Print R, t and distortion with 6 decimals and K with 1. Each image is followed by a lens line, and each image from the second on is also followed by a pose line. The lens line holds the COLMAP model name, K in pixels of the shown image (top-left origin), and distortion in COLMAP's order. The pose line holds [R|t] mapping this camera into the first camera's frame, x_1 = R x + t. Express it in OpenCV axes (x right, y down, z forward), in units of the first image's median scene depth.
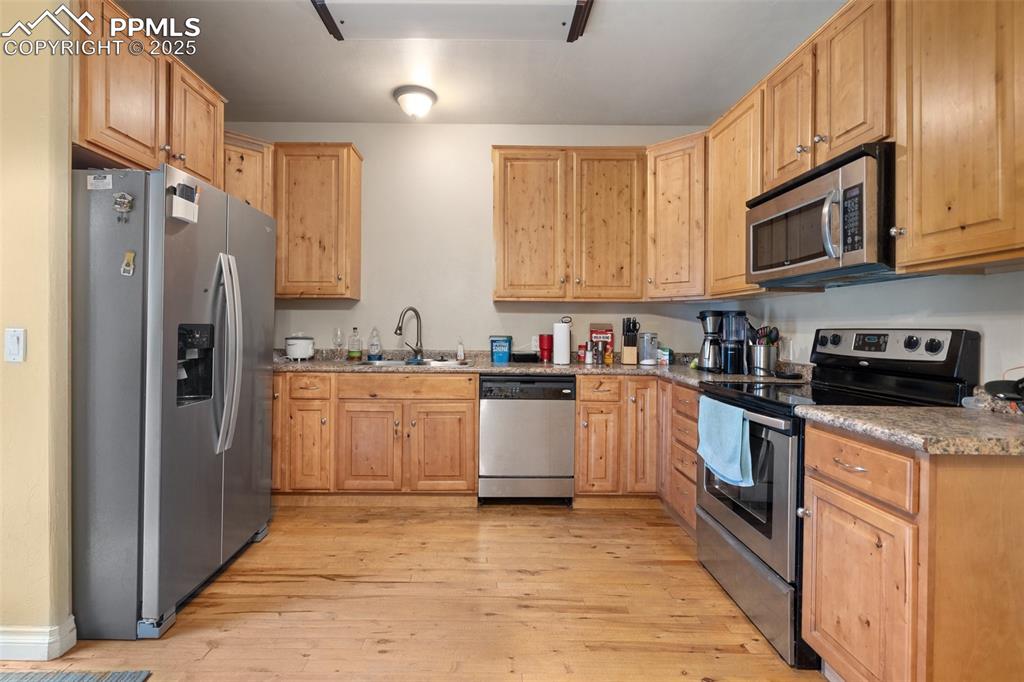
lens RADIAL K [[469.5, 0, 508.0], [0, 469.5, 325.2], [0, 0, 1]] dist [-0.002951, 0.000399]
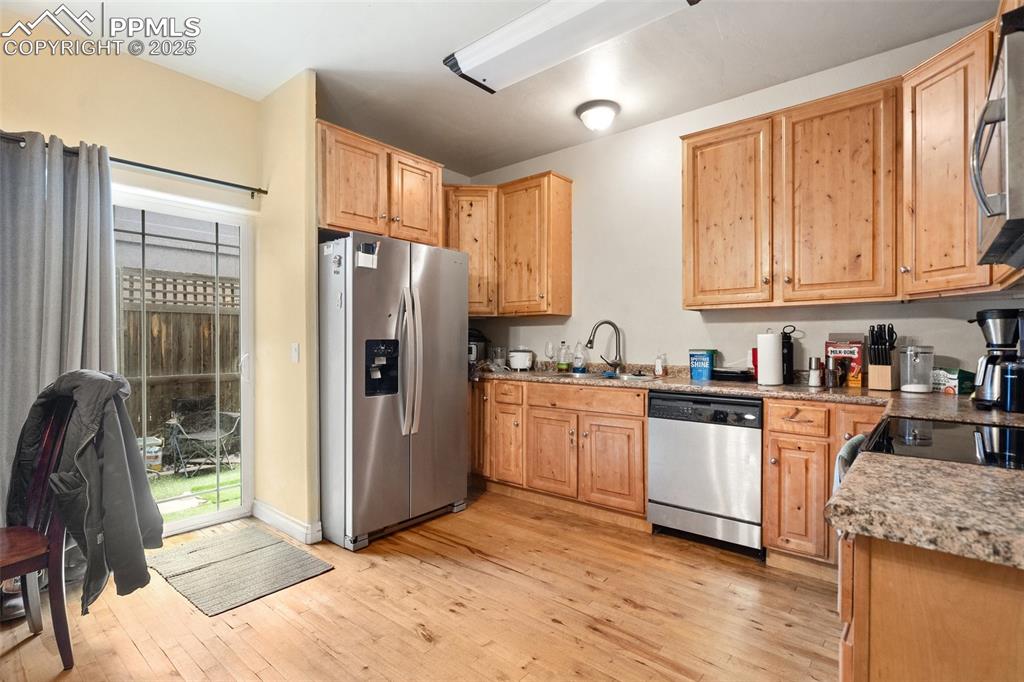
lens RADIAL K [[500.8, 0, 509.9], [0, 500.8, 338.3], [0, 0, 1]] dist [0.003402, 0.002120]
pose [[0.757180, -0.012066, -0.653095, 0.378738], [0.010819, 0.999924, -0.005931, 0.004298], [0.653117, -0.002575, 0.757253, 0.068575]]
